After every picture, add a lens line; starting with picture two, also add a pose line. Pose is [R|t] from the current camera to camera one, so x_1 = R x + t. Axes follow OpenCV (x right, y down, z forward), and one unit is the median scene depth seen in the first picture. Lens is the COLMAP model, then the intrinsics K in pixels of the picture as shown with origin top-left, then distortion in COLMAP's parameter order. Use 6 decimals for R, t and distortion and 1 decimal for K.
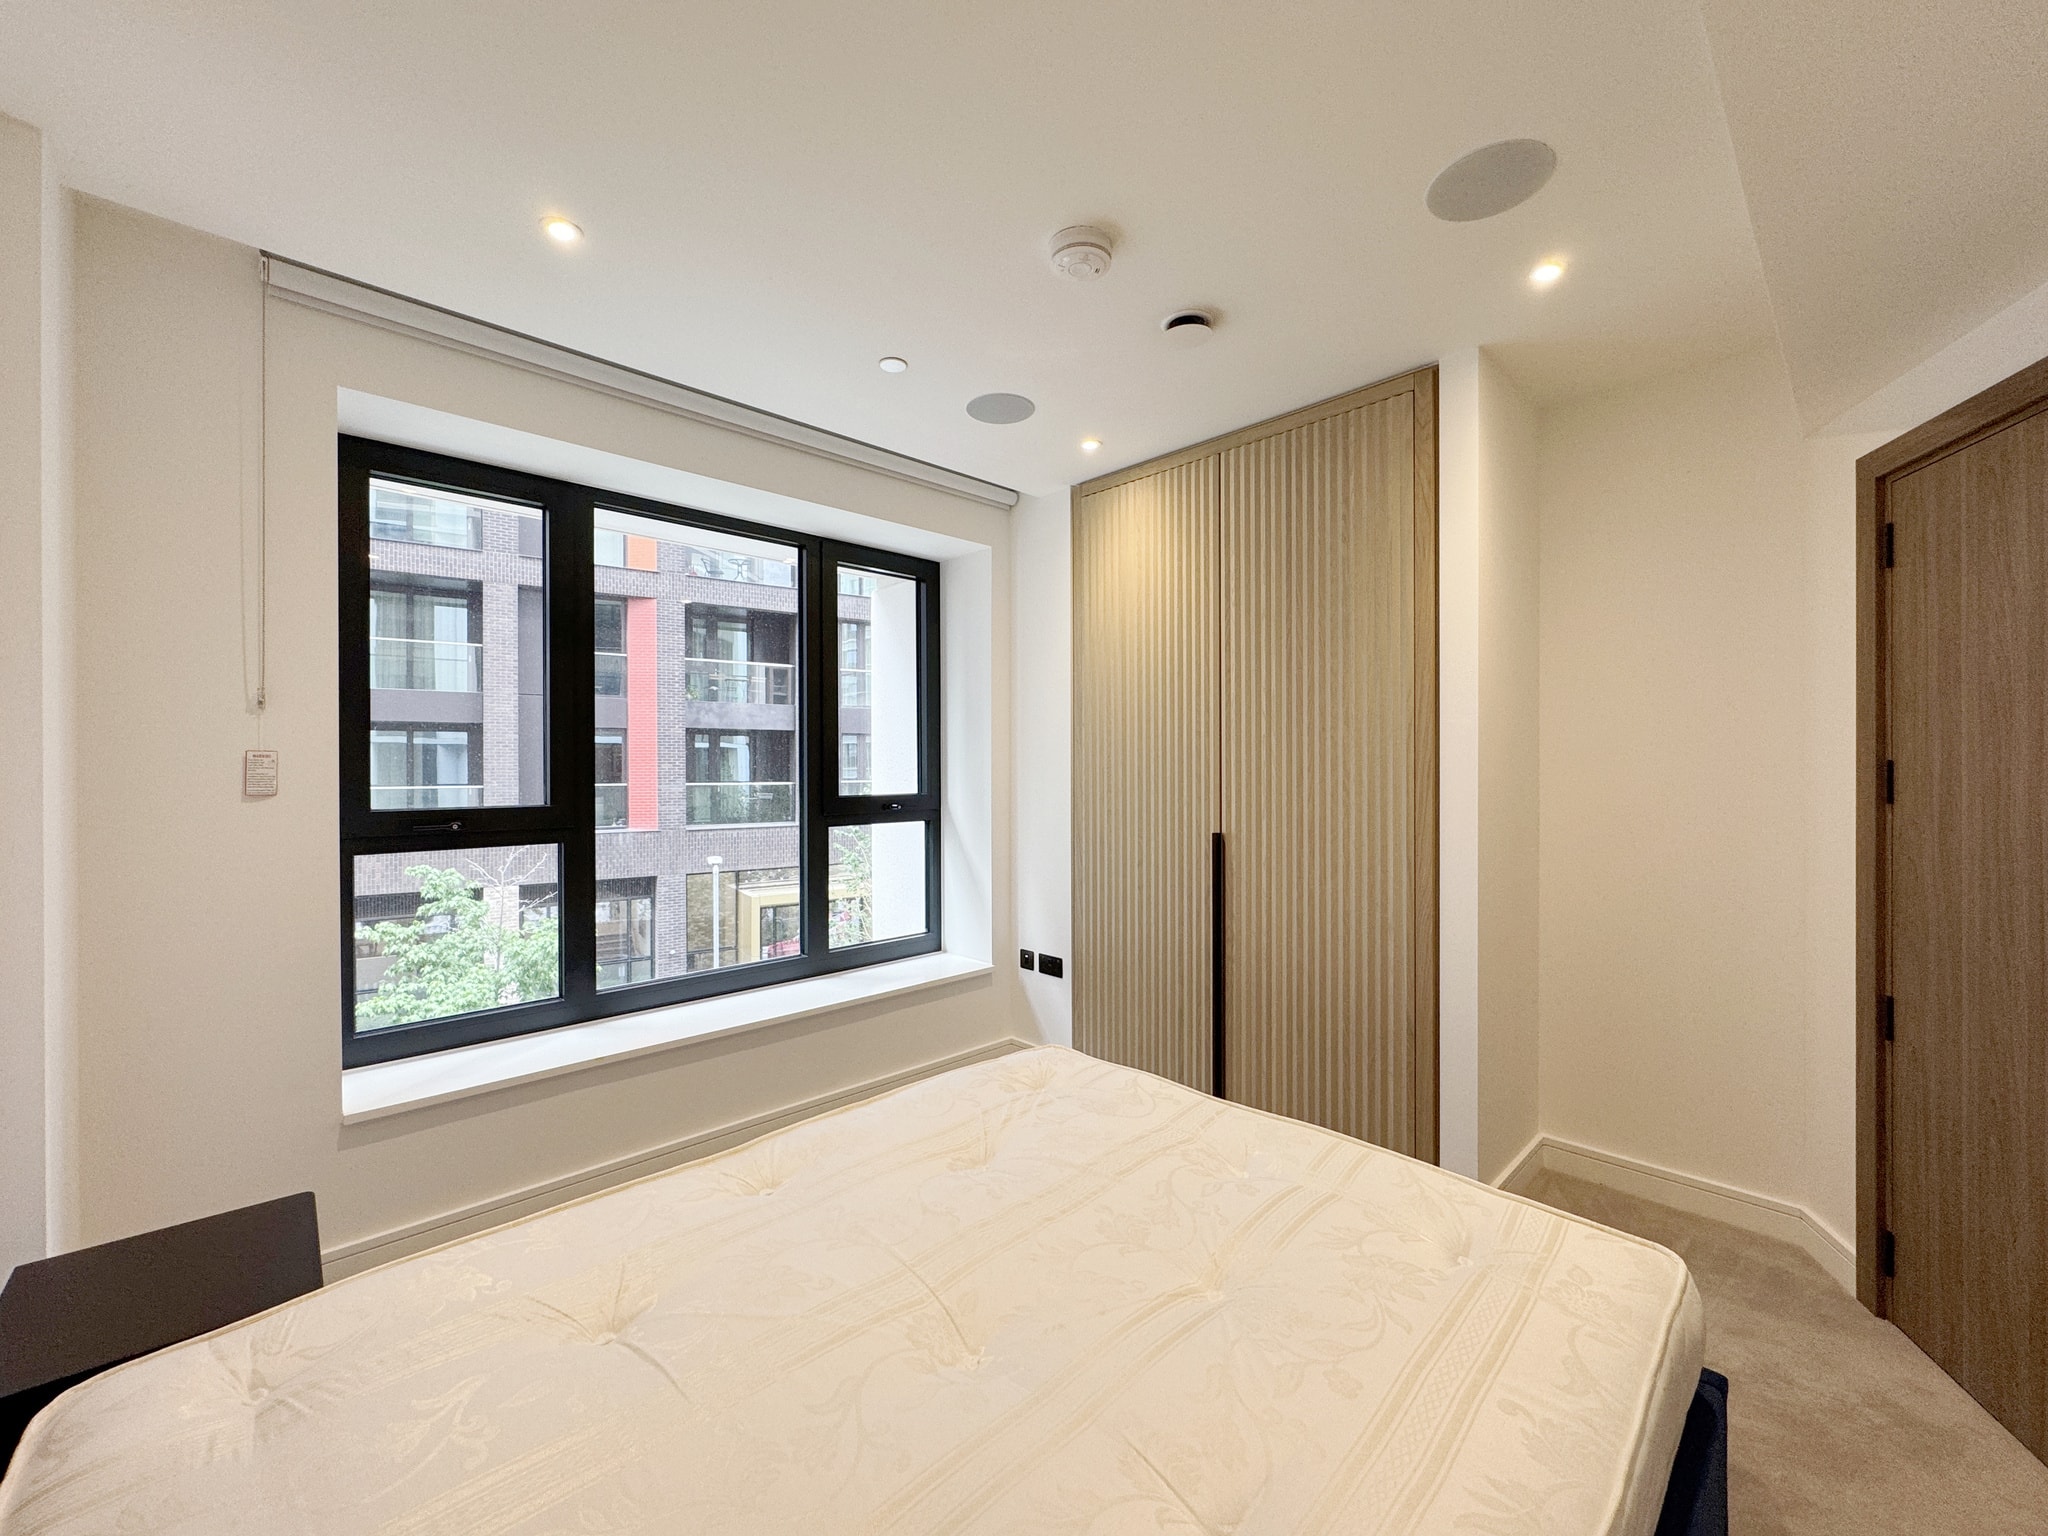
lens RADIAL K [[819.6, 0, 1042.8], [0, 819.6, 765.1], [0, 0, 1]] dist [-0.007734, 0.001394]
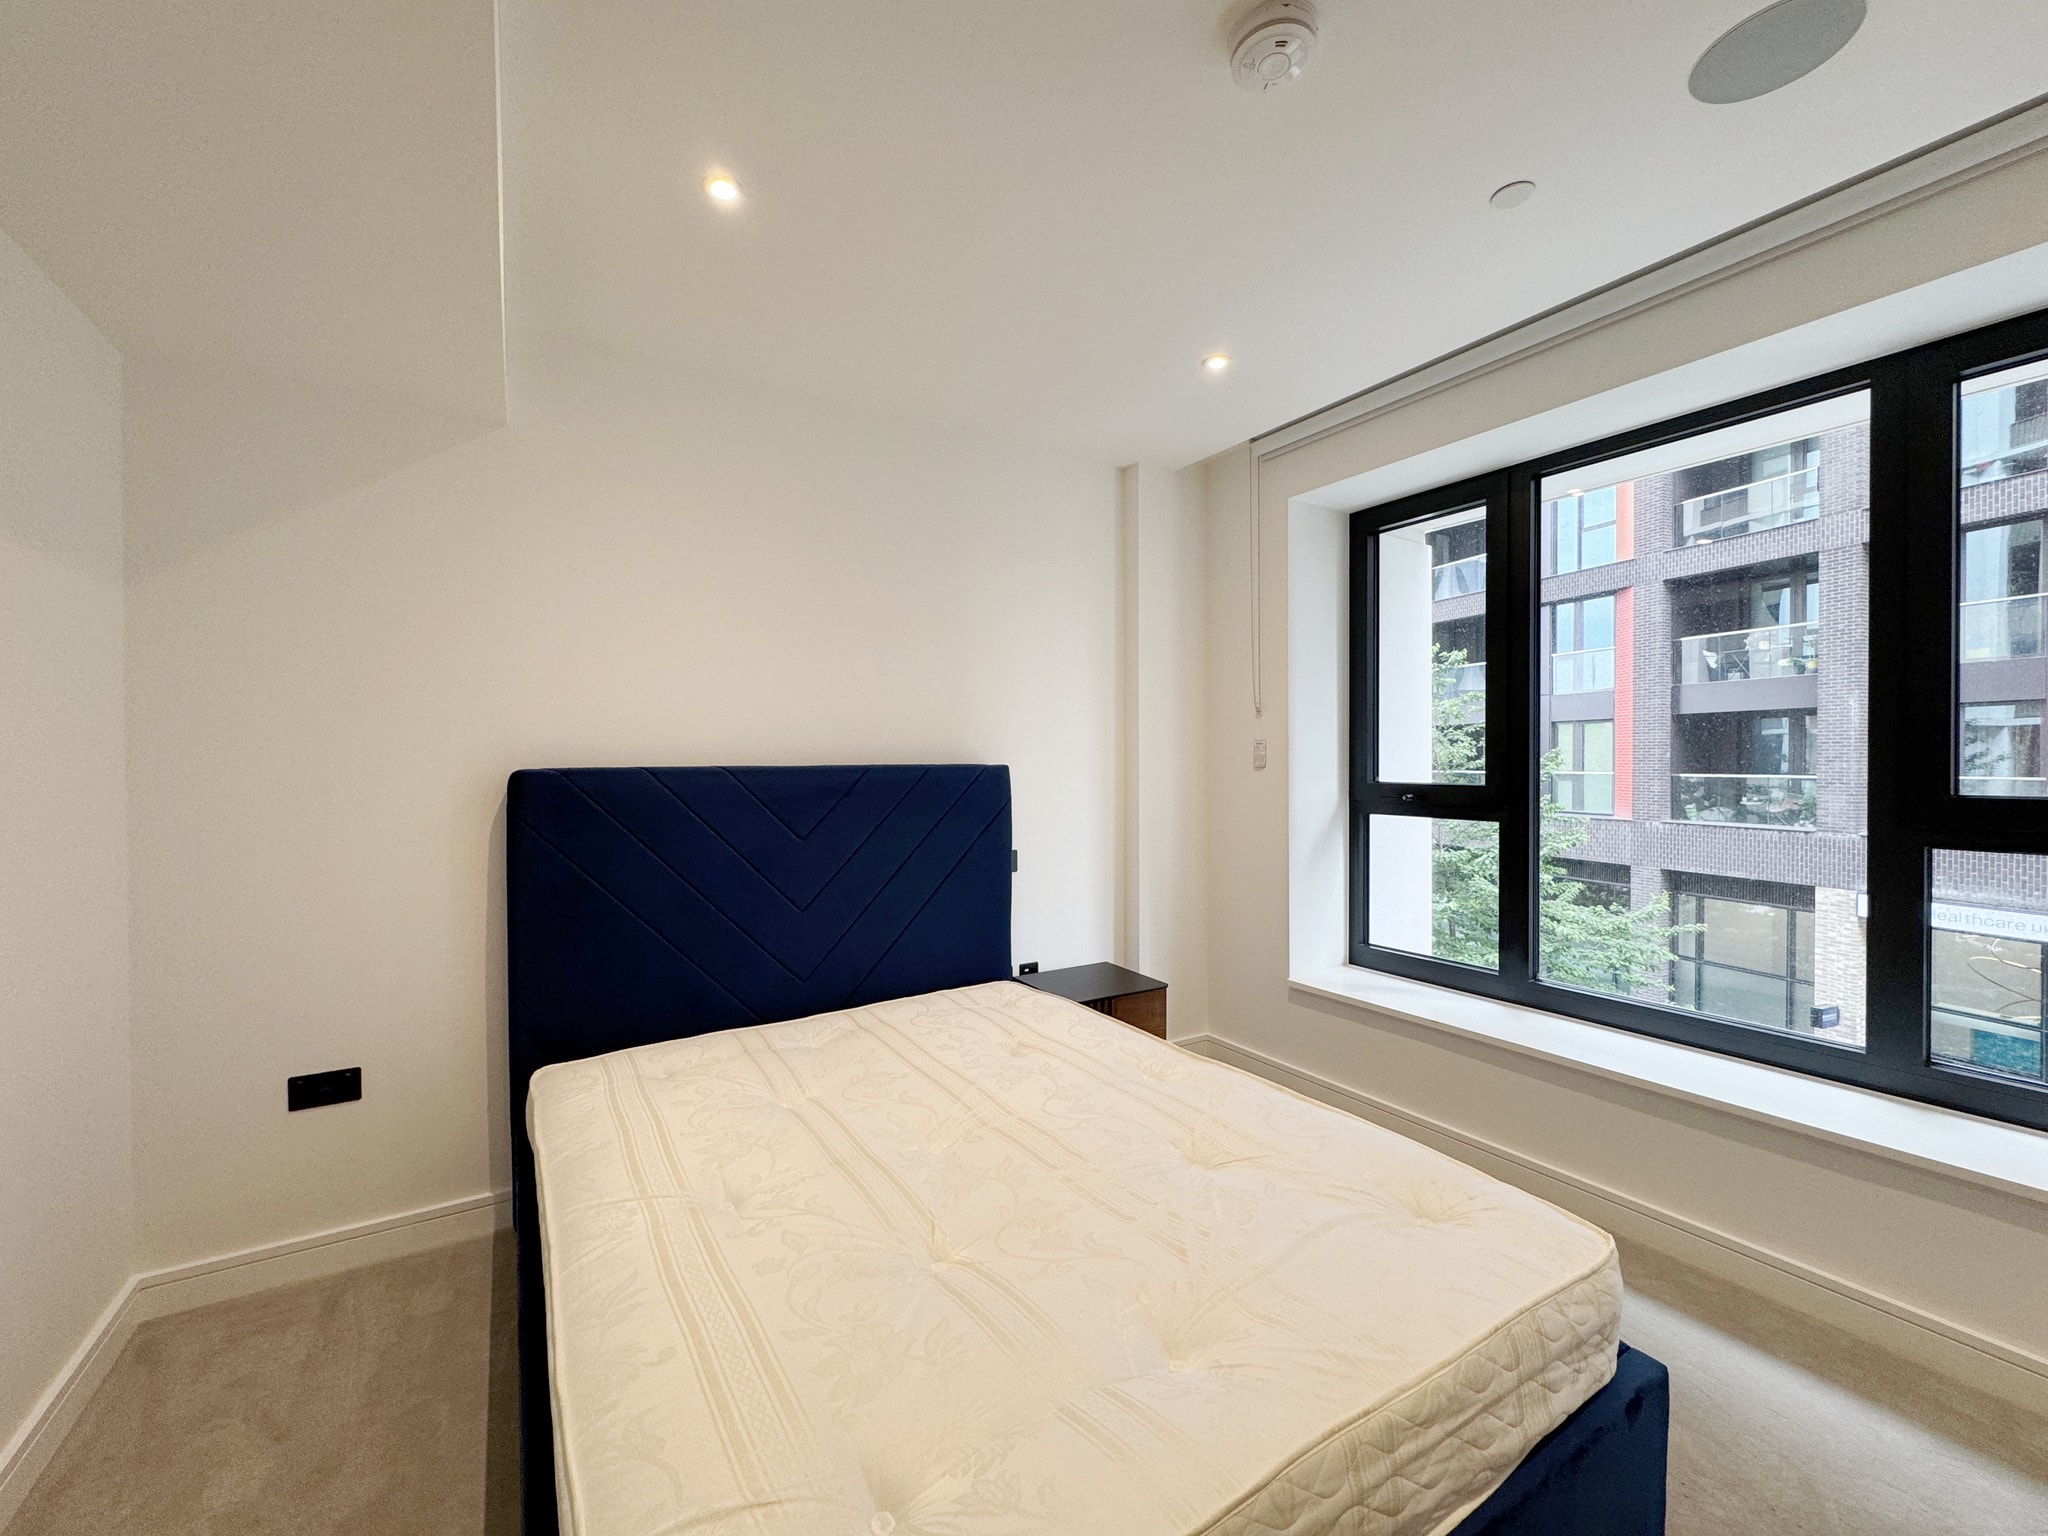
lens RADIAL K [[819.6, 0, 1023.1], [0, 819.6, 759.7], [0, 0, 1]] dist [-0.007734, 0.001394]
pose [[-0.196022, 0.007546, -0.980570, 0.636785], [0.004860, 0.999966, 0.006723, 0.007276], [0.980587, -0.003448, -0.196052, 0.707881]]
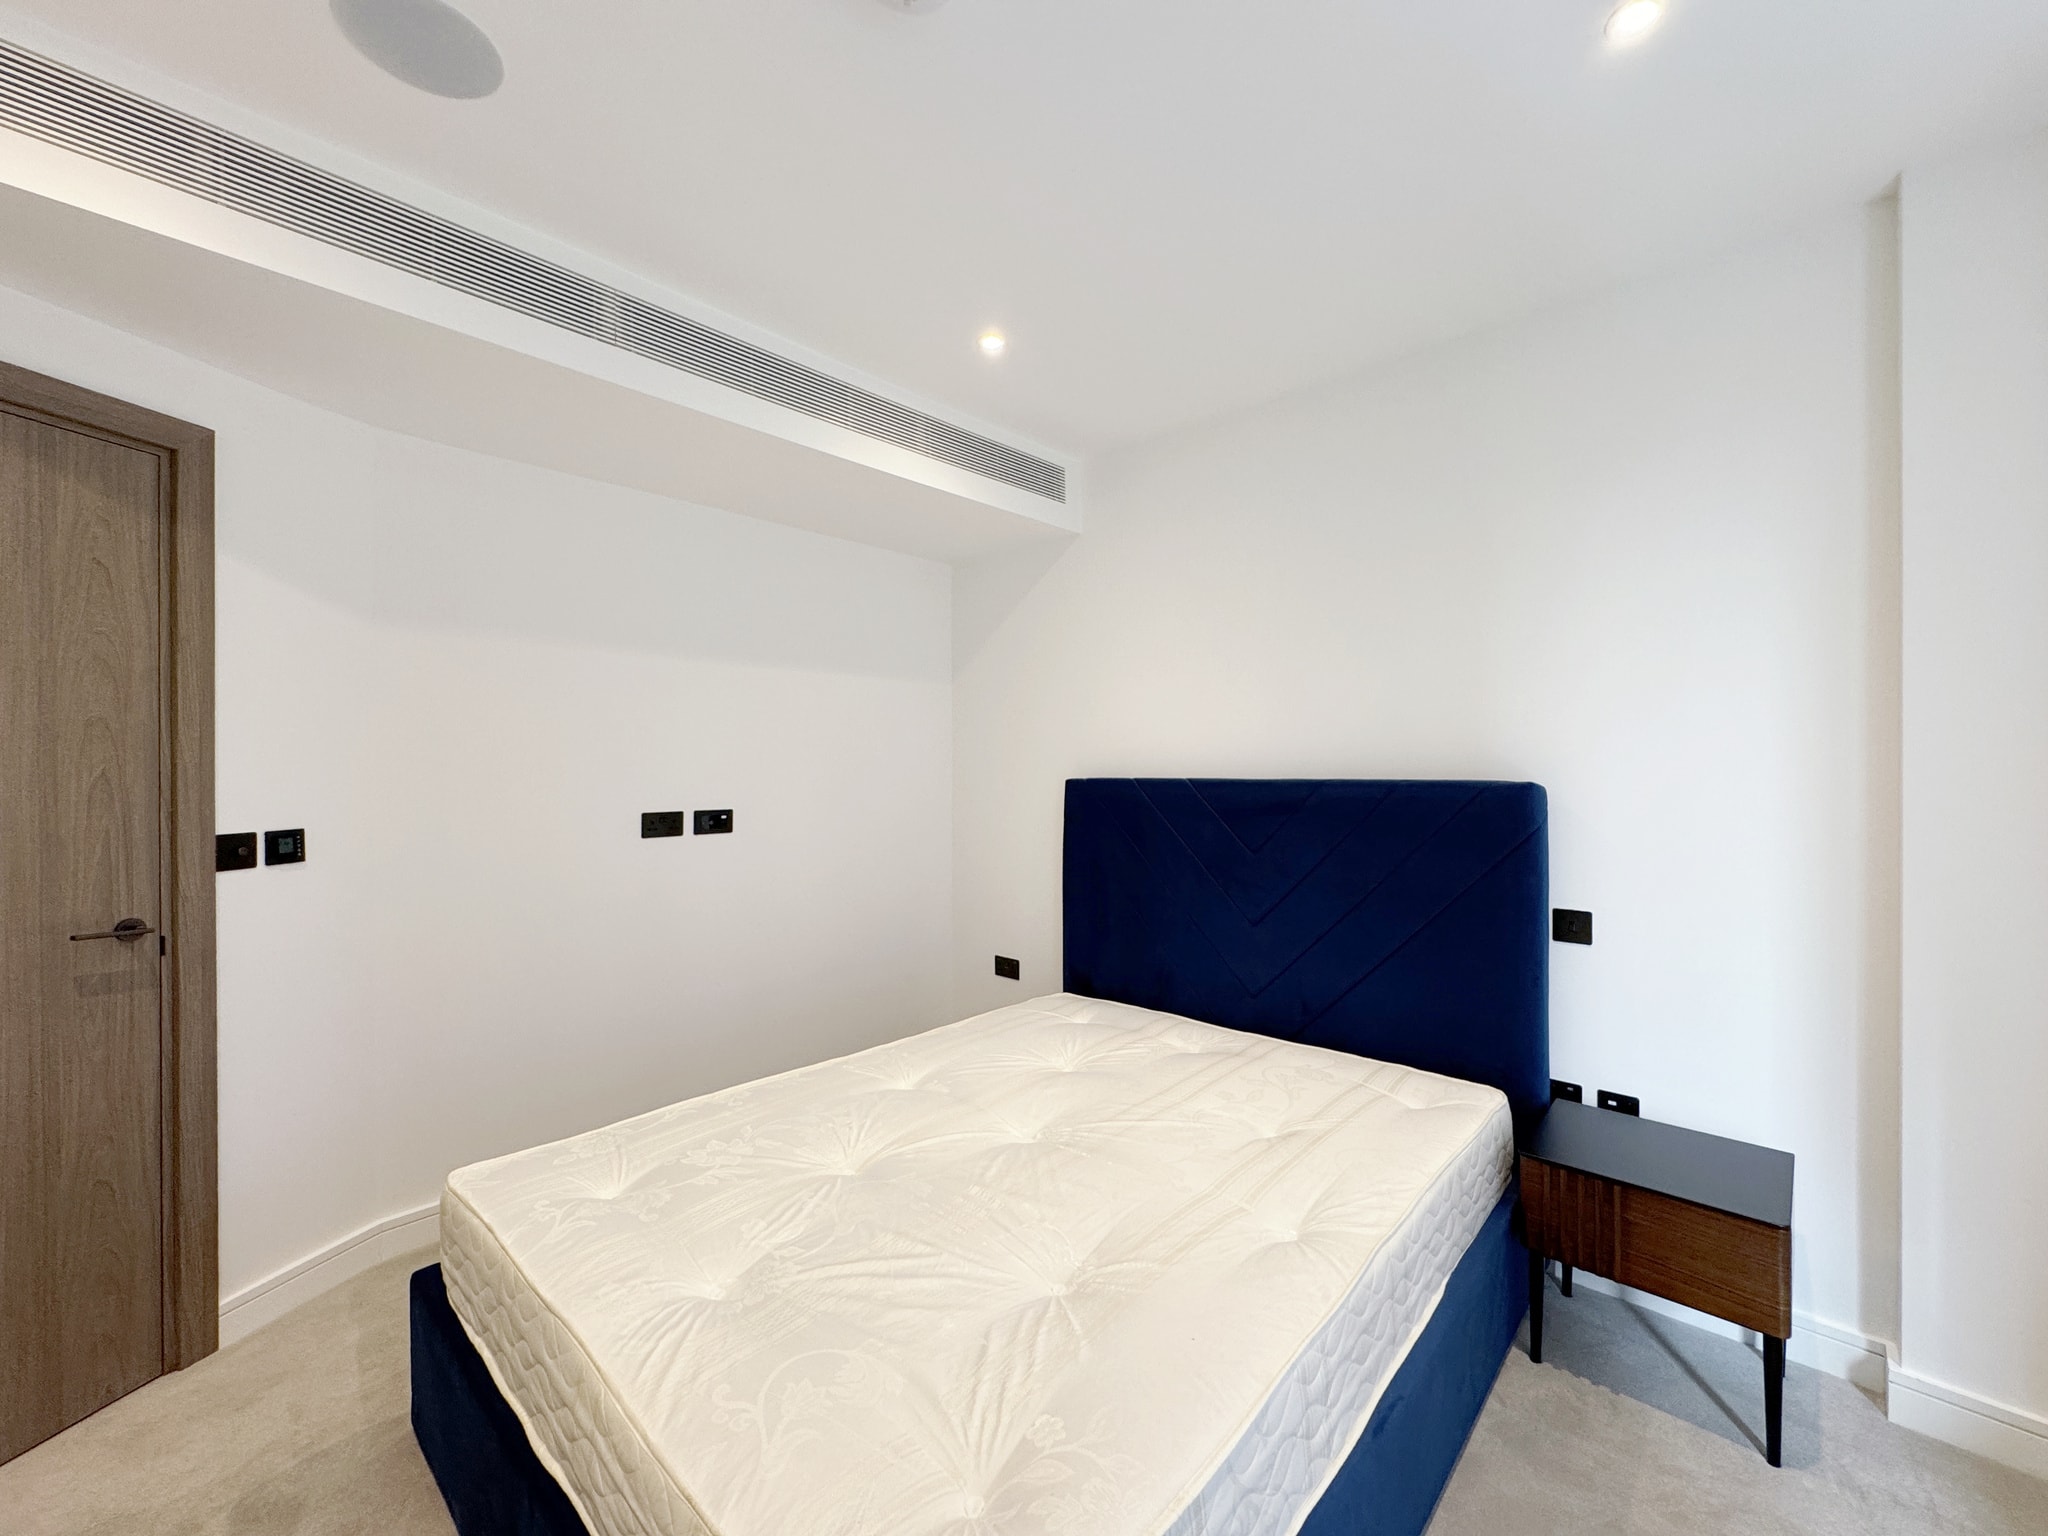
lens RADIAL K [[819.6, 0, 1017.1], [0, 819.6, 768.3], [0, 0, 1]] dist [-0.007734, 0.001394]
pose [[-0.998397, 0.005630, -0.056327, 0.001891], [0.005804, 0.999979, -0.002928, 0.008748], [0.056309, -0.003250, -0.998408, 1.258755]]
